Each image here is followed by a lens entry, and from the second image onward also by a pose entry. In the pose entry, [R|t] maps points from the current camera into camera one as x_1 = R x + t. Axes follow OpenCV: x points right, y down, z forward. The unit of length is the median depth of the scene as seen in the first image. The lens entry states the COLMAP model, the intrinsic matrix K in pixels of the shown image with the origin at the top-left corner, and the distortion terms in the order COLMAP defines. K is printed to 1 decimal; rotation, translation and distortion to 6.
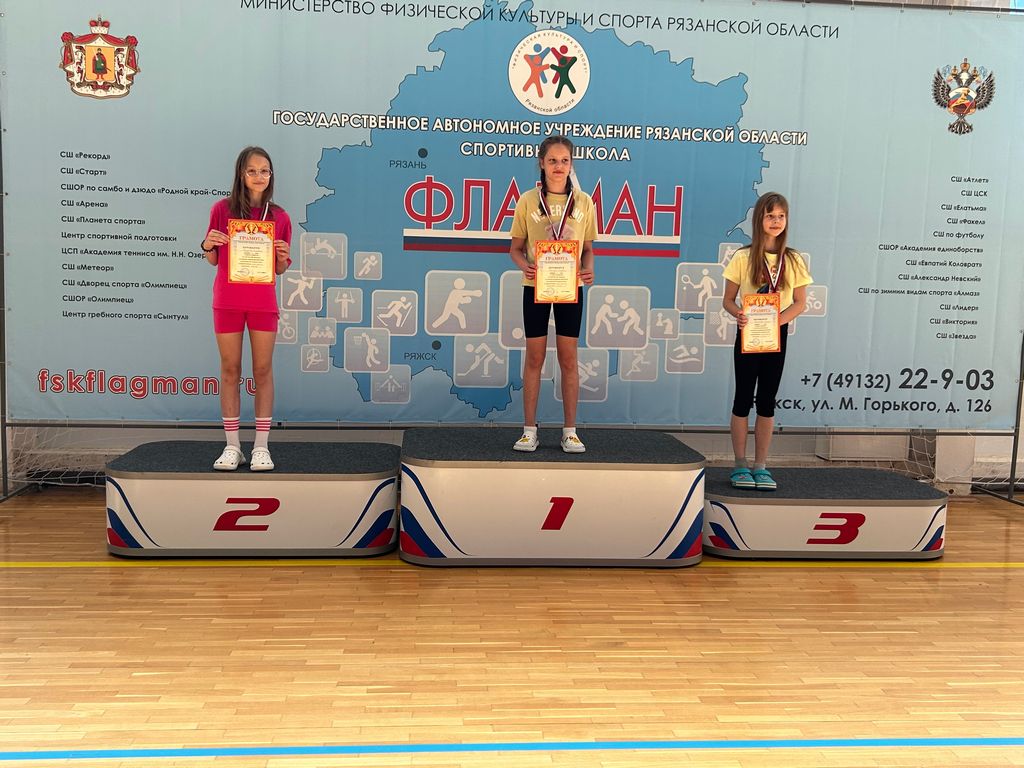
lens RADIAL K [[1012.3, 0, 513.7], [0, 1012.3, 391.1], [0, 0, 1]] dist [0.101865, -0.207872]
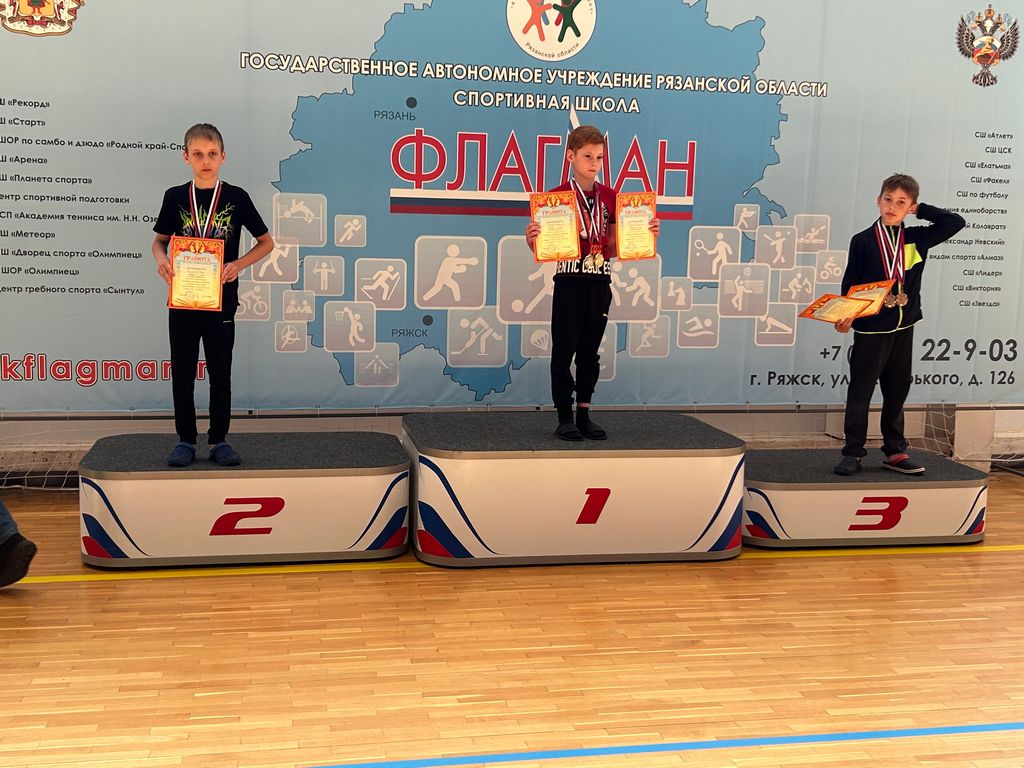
lens RADIAL K [[1211.0, 0, 509.7], [0, 1211.0, 388.2], [0, 0, 1]] dist [0.129689, -0.307951]
pose [[0.993442, -0.016998, 0.113069, -0.127786], [0.014154, 0.999564, 0.025906, -0.012593], [-0.113460, -0.024136, 0.993249, -0.065139]]
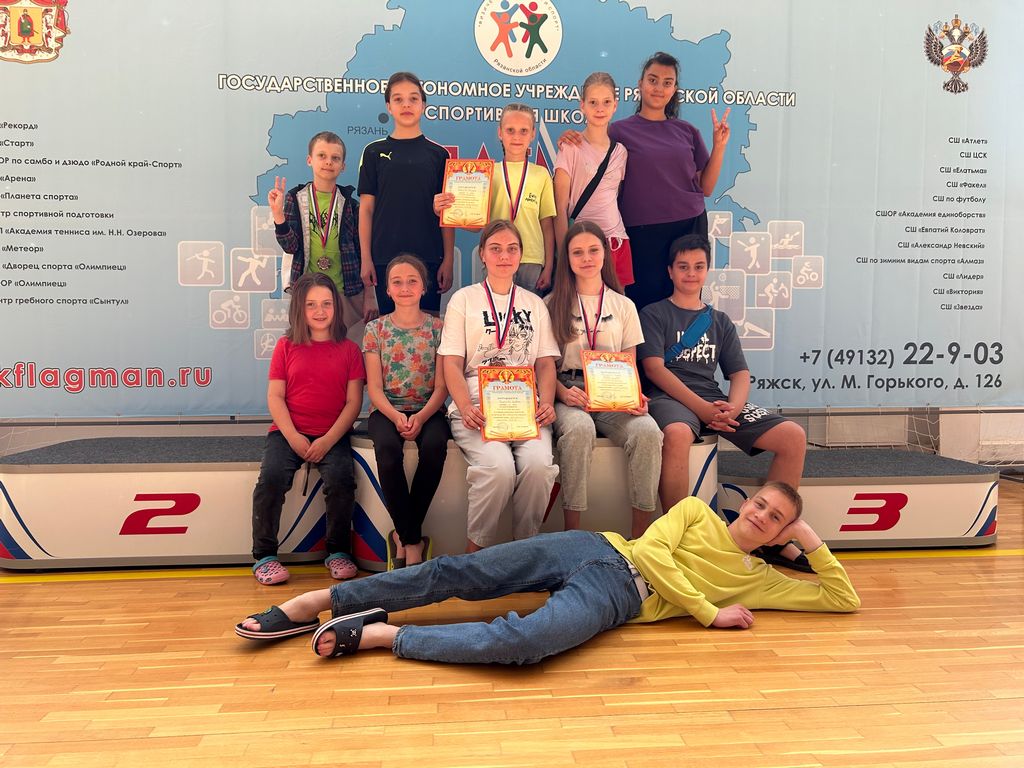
lens RADIAL K [[765.6, 0, 507.3], [0, 765.6, 391.4], [0, 0, 1]] dist [0.039193, -0.039351]
pose [[0.999589, -0.028651, 0.000248, 0.015201], [0.028620, 0.998010, -0.056186, 0.054658], [0.001363, 0.056170, 0.998420, 0.317659]]
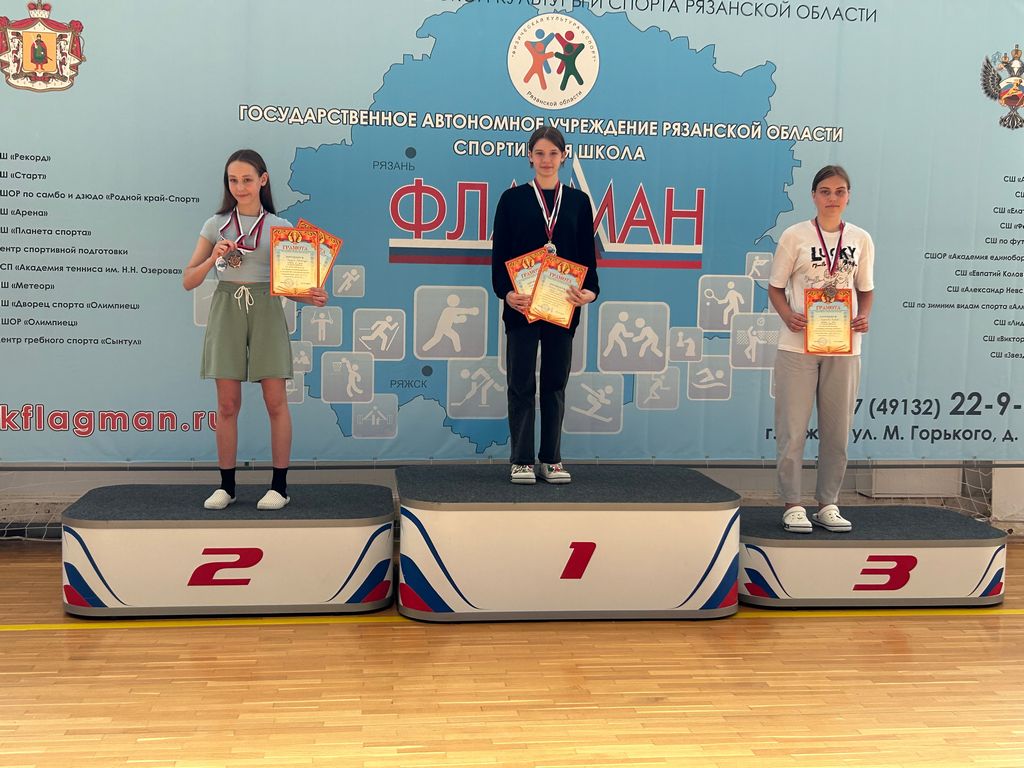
lens RADIAL K [[1282.7, 0, 517.1], [0, 1282.7, 392.3], [0, 0, 1]] dist [0.155324, -0.418826]
pose [[0.998937, -0.010223, 0.044955, -0.049608], [0.011126, 0.999740, -0.019892, -0.004290], [-0.044740, 0.020371, 0.998791, -0.109450]]
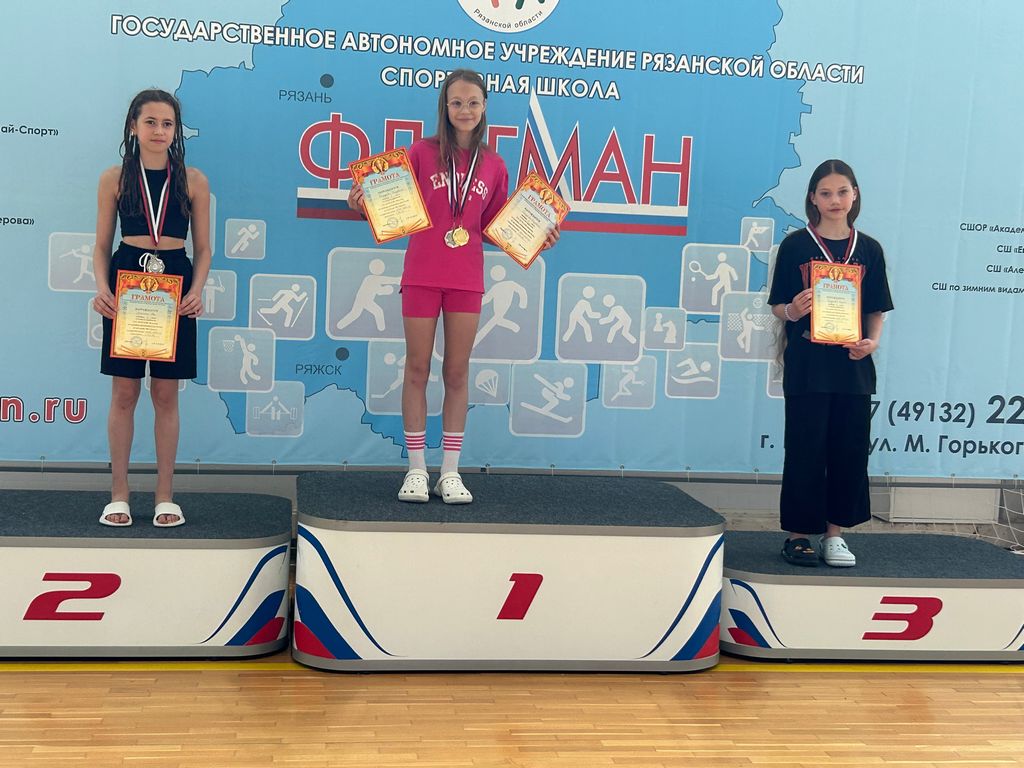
lens RADIAL K [[1510.2, 0, 516.8], [0, 1510.2, 381.0], [0, 0, 1]] dist [0.152317, -0.415203]
pose [[0.997617, 0.012712, 0.067818, -0.027112], [-0.011322, 0.999719, -0.020845, -0.006600], [-0.068064, 0.020027, 0.997480, -0.050582]]
